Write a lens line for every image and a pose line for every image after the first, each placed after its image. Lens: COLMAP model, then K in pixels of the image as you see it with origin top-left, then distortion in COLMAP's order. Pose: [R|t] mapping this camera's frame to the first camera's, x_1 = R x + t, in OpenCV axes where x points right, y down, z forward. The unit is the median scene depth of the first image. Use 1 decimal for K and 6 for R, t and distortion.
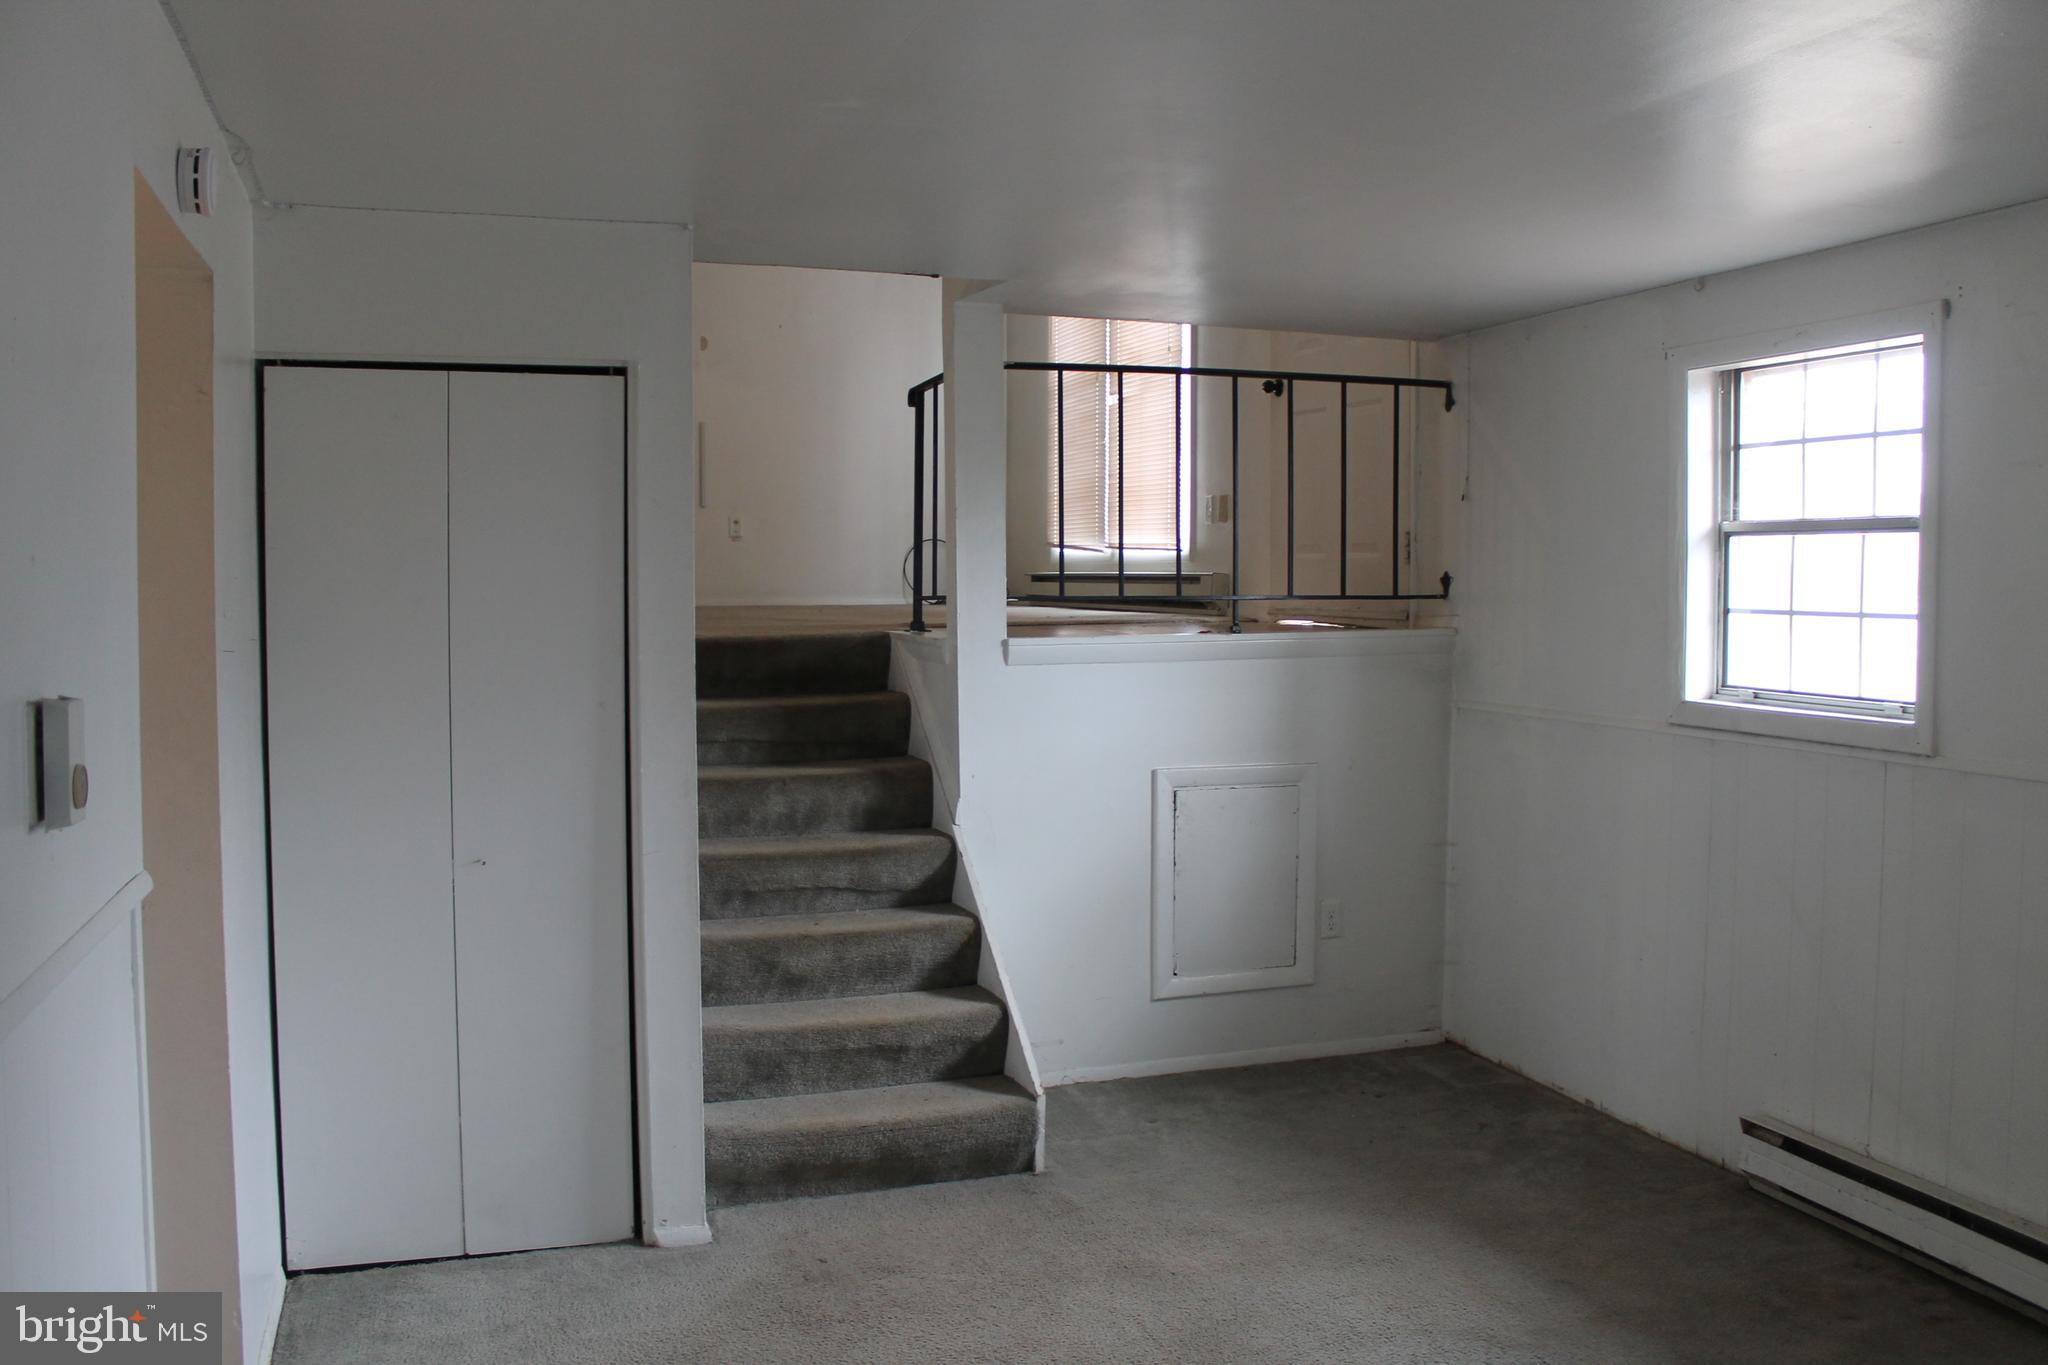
lens RADIAL K [[1747.0, 0, 1021.7], [0, 1747.0, 675.4], [0, 0, 1]] dist [-0.096252, 0.008324]
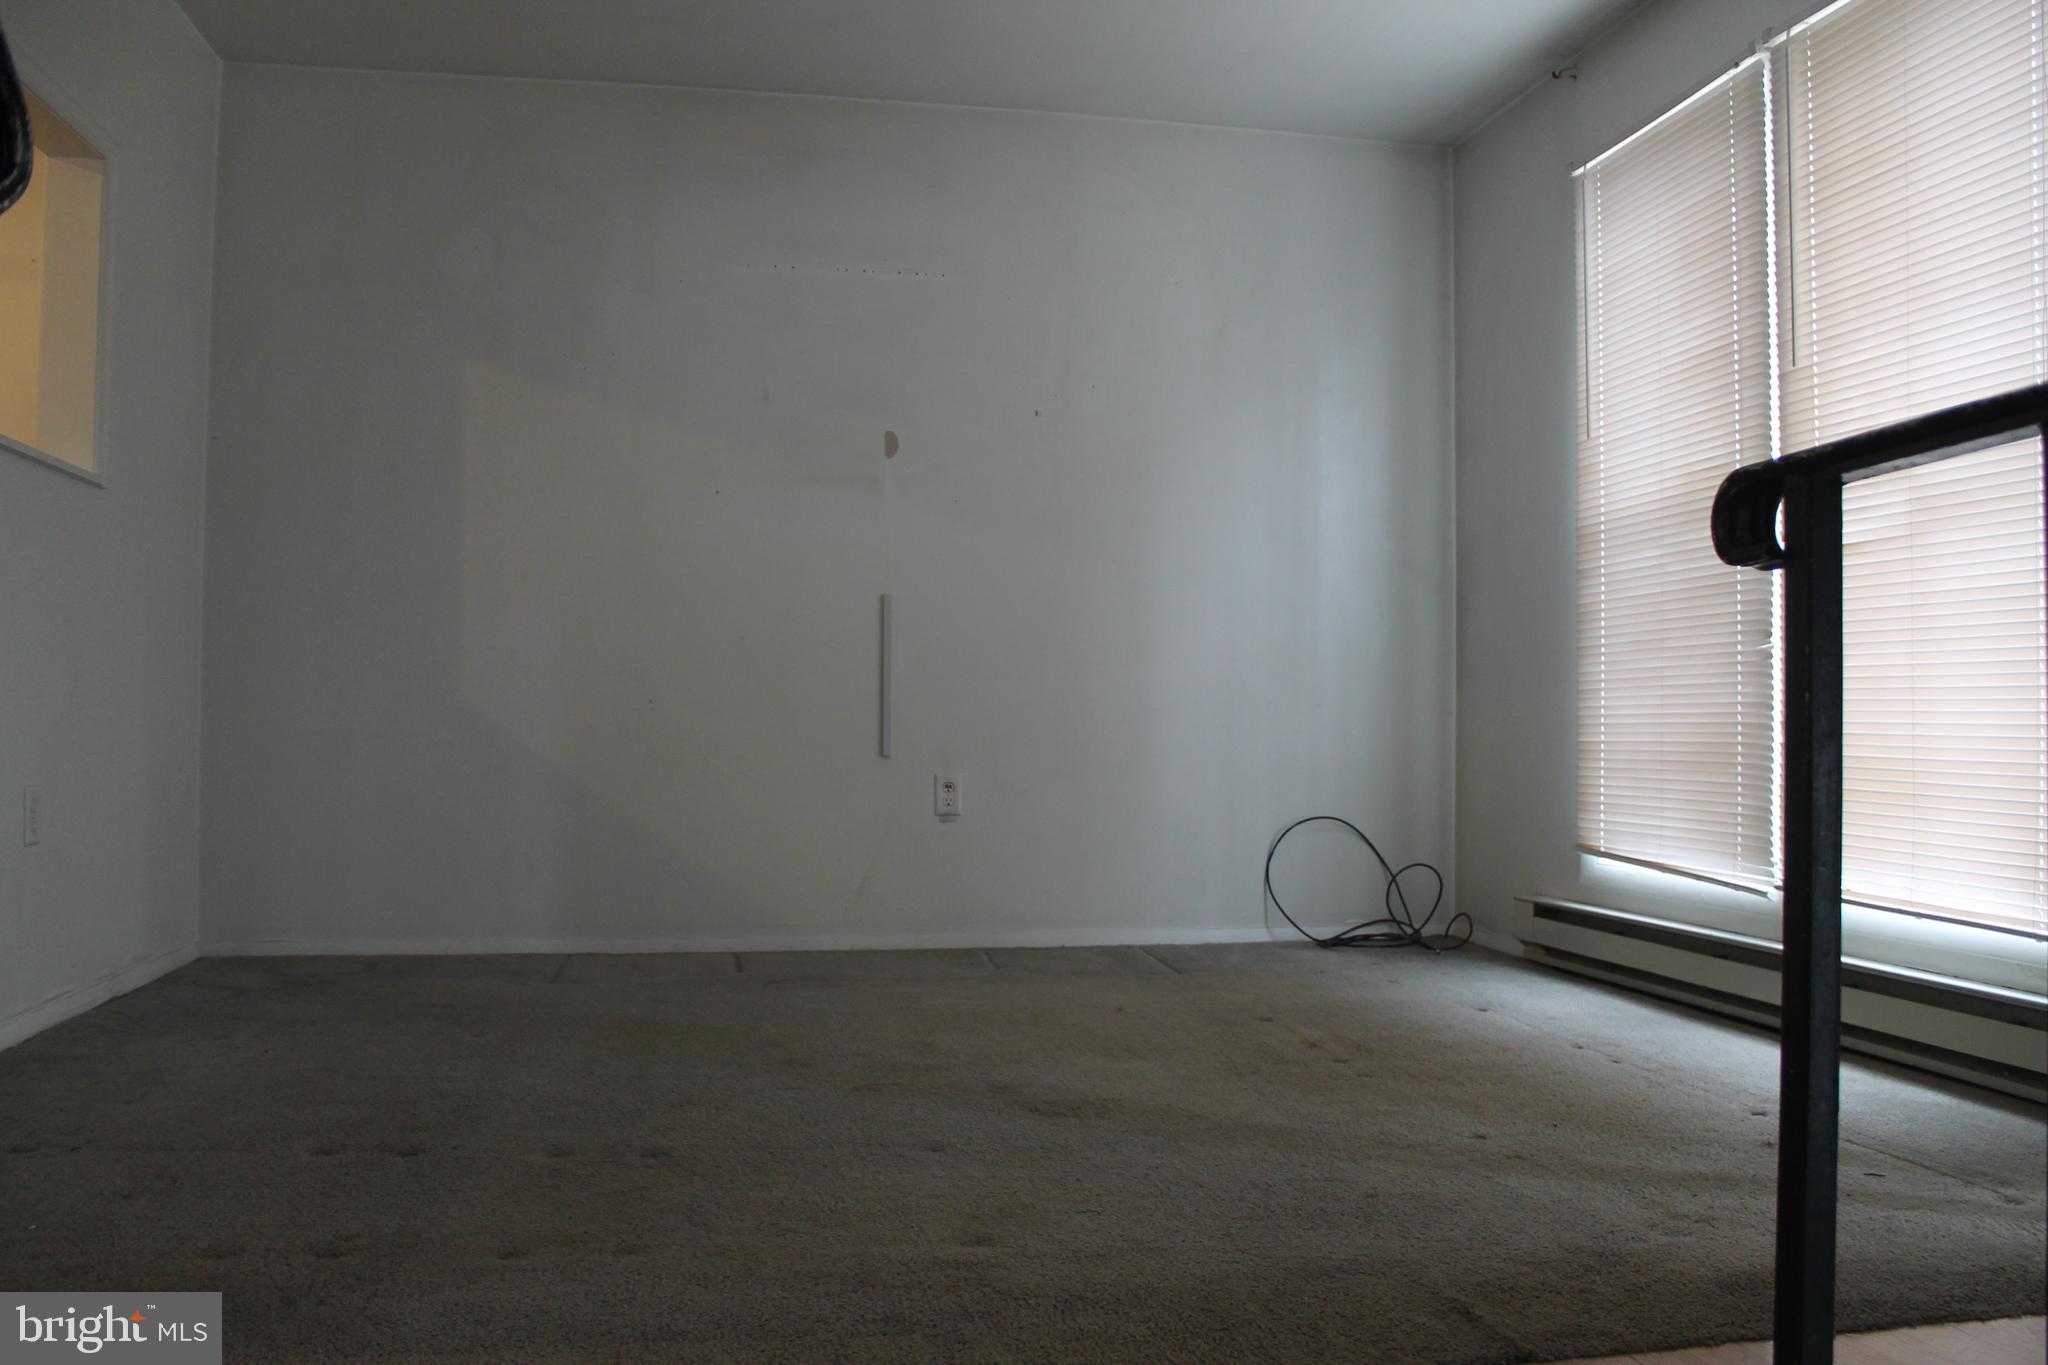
lens RADIAL K [[1747.0, 0, 1025.5], [0, 1747.0, 685.7], [0, 0, 1]] dist [-0.096252, 0.008324]
pose [[0.990264, 0.005963, -0.139075, -0.069530], [-0.017557, 0.996454, -0.082286, -0.076121], [0.138091, 0.083927, 0.986857, 0.490563]]
